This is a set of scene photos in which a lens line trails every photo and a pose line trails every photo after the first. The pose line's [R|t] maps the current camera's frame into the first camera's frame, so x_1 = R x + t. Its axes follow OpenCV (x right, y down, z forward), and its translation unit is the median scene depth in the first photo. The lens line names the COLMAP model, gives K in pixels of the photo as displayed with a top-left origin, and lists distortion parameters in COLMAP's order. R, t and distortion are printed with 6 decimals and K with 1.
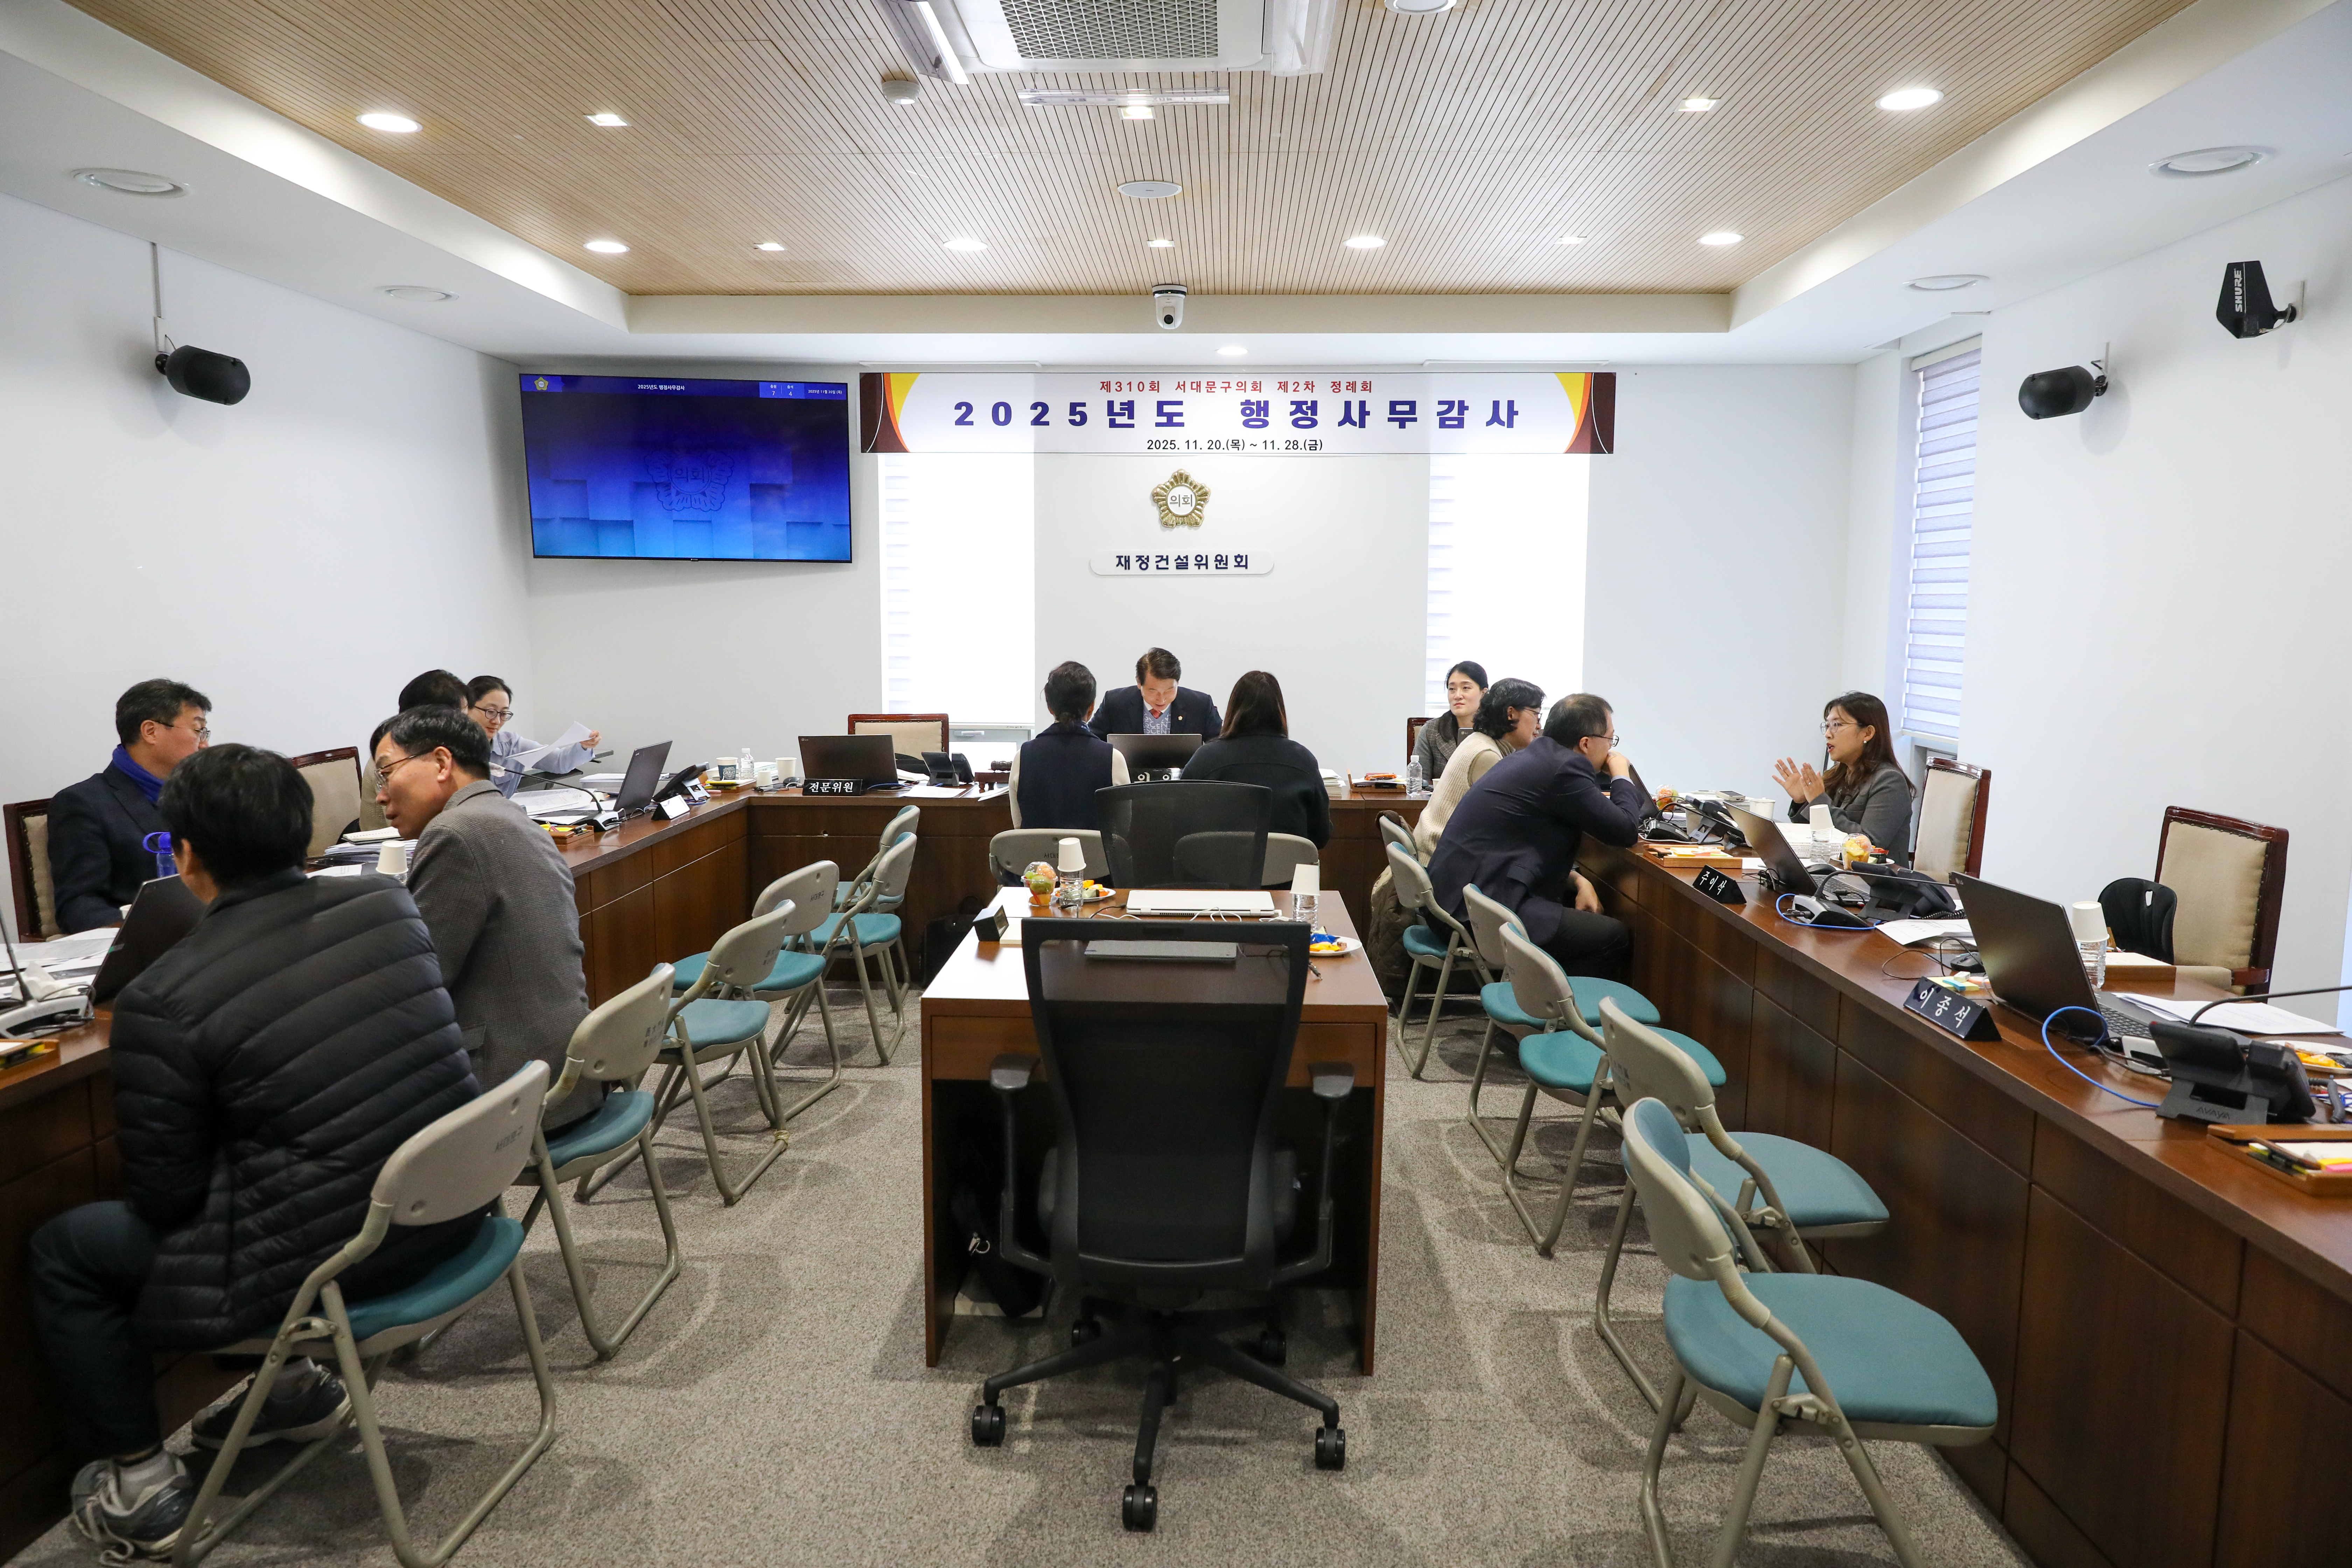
lens RADIAL K [[1583.9, 0, 1185.4], [0, 1583.9, 786.2], [0, 0, 1]] dist [0.002542, 0.001801]
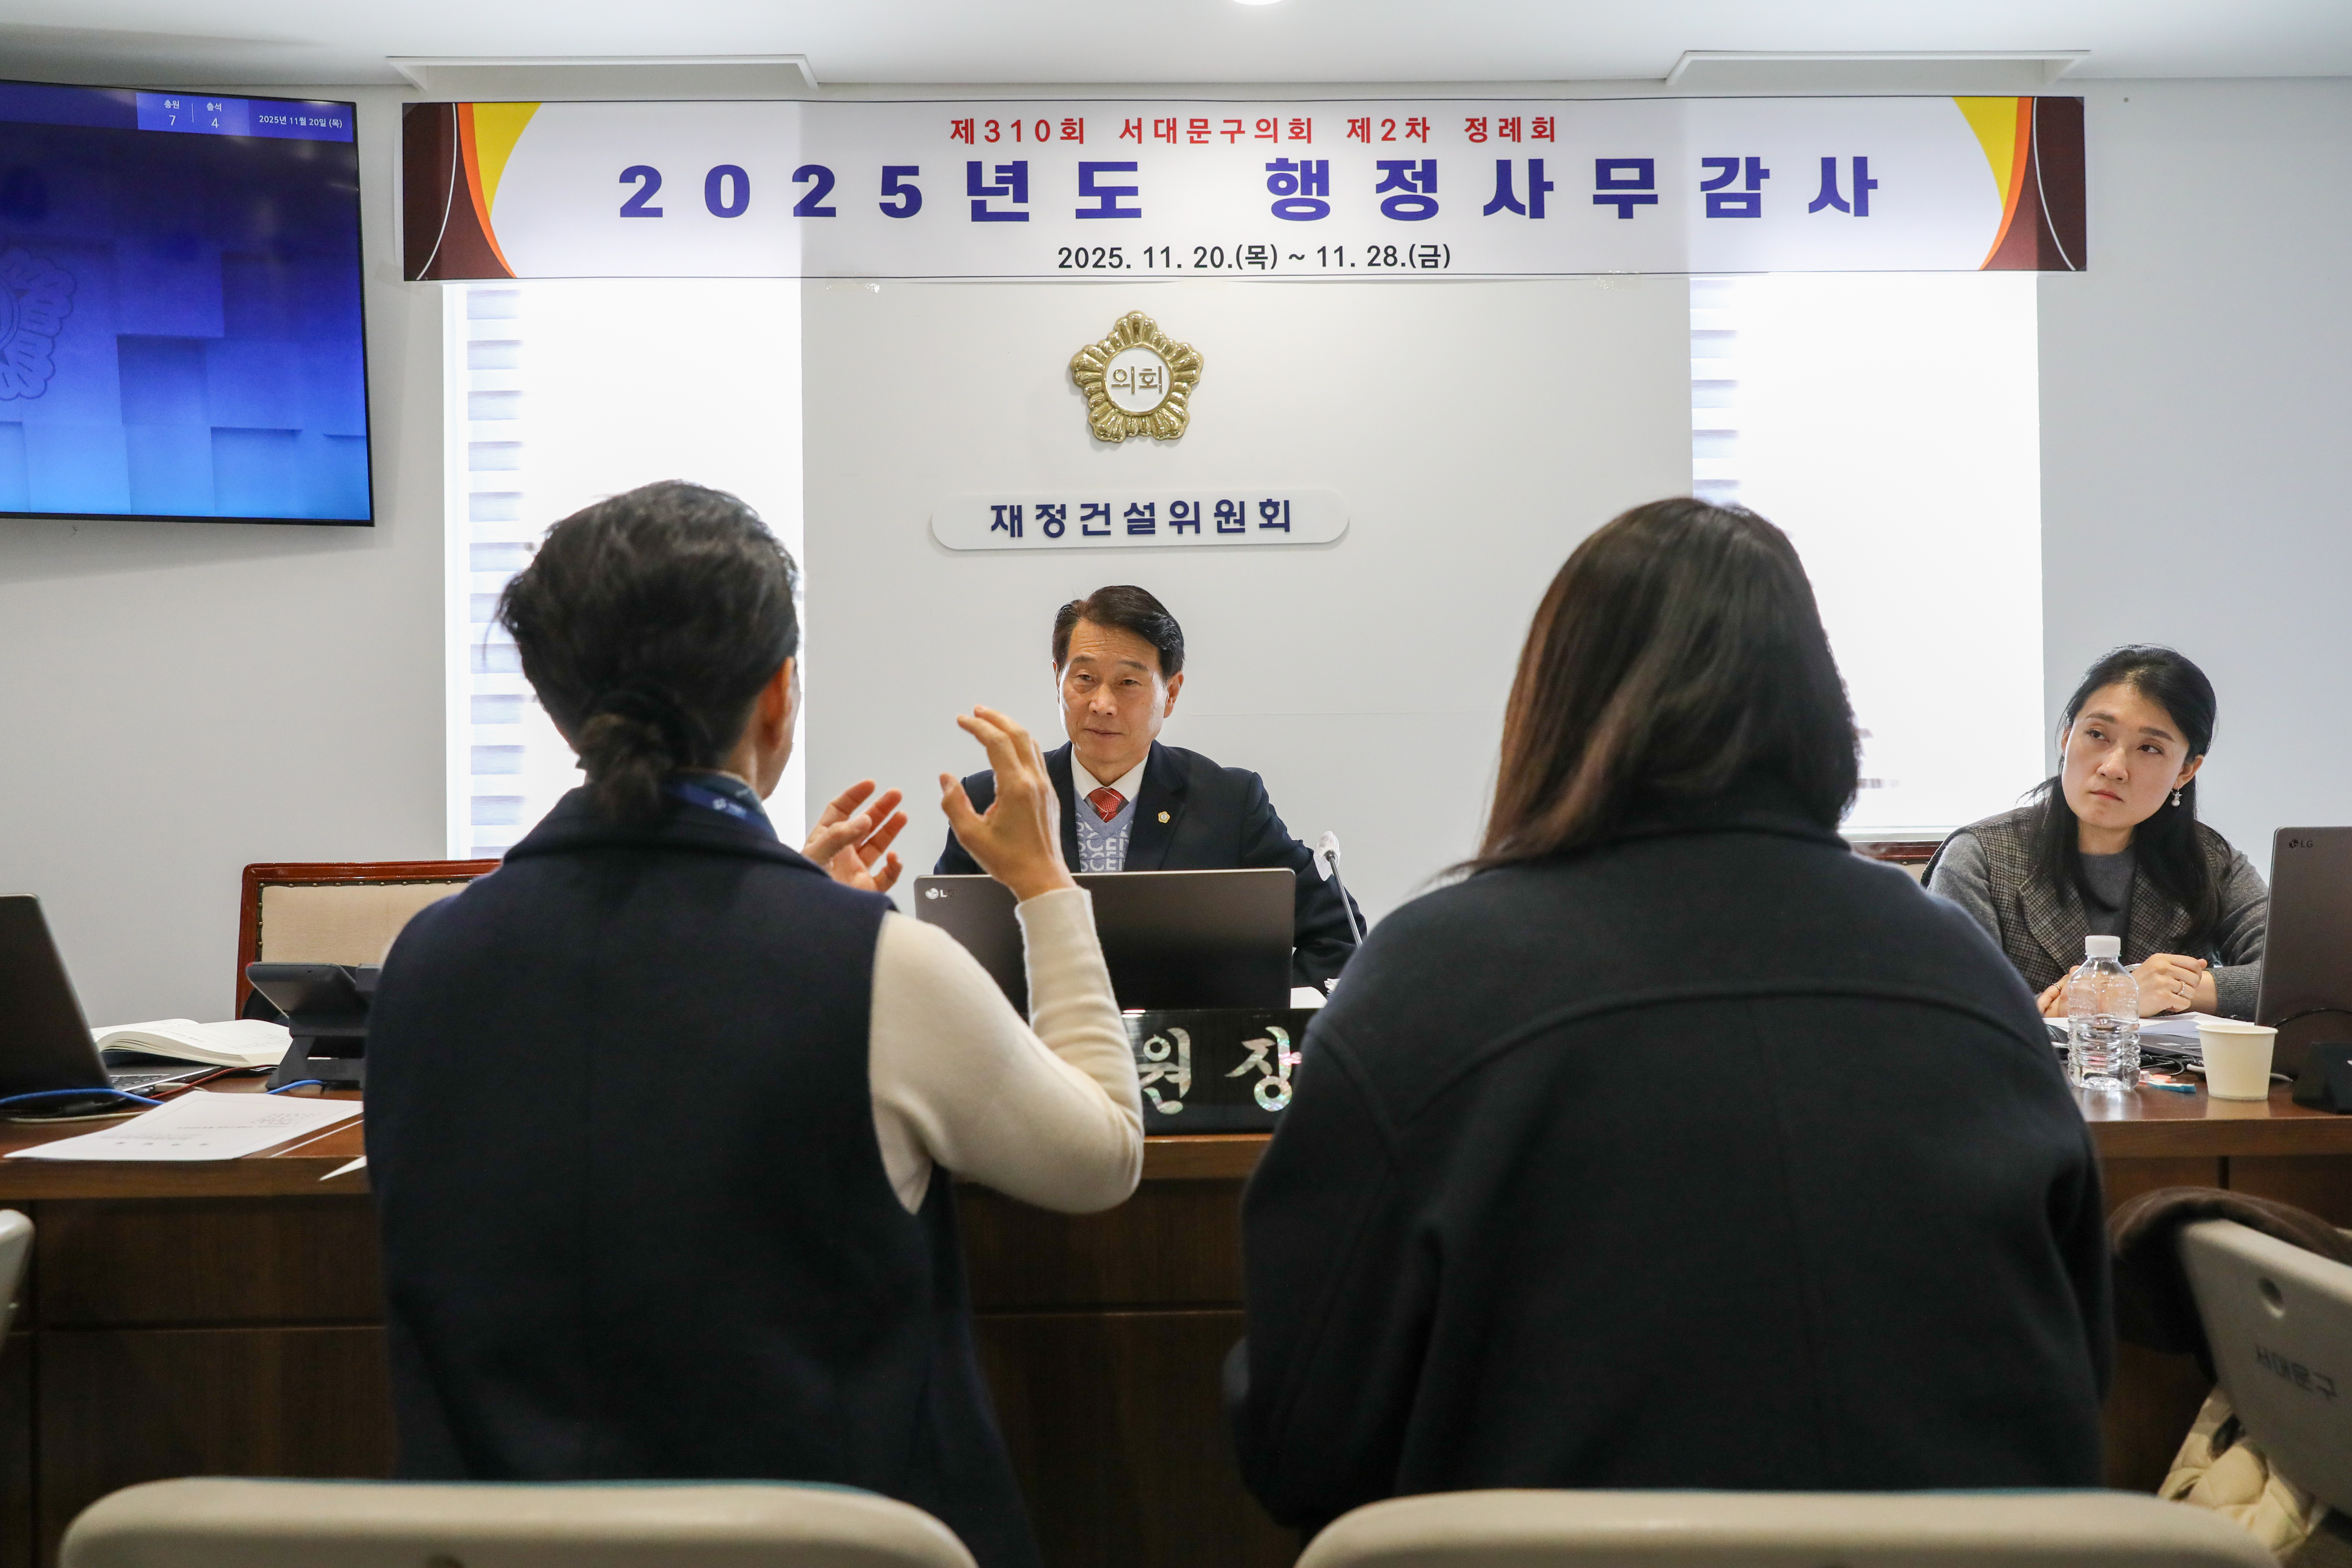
lens RADIAL K [[1761.9, 0, 1177.1], [0, 1761.9, 783.9], [0, 0, 1]] dist [-0.027951, -0.001724]
pose [[0.998751, -0.017115, 0.046951, -0.016441], [0.022608, 0.992629, -0.119069, -0.009956], [-0.044567, 0.119981, 0.991775, 0.529521]]
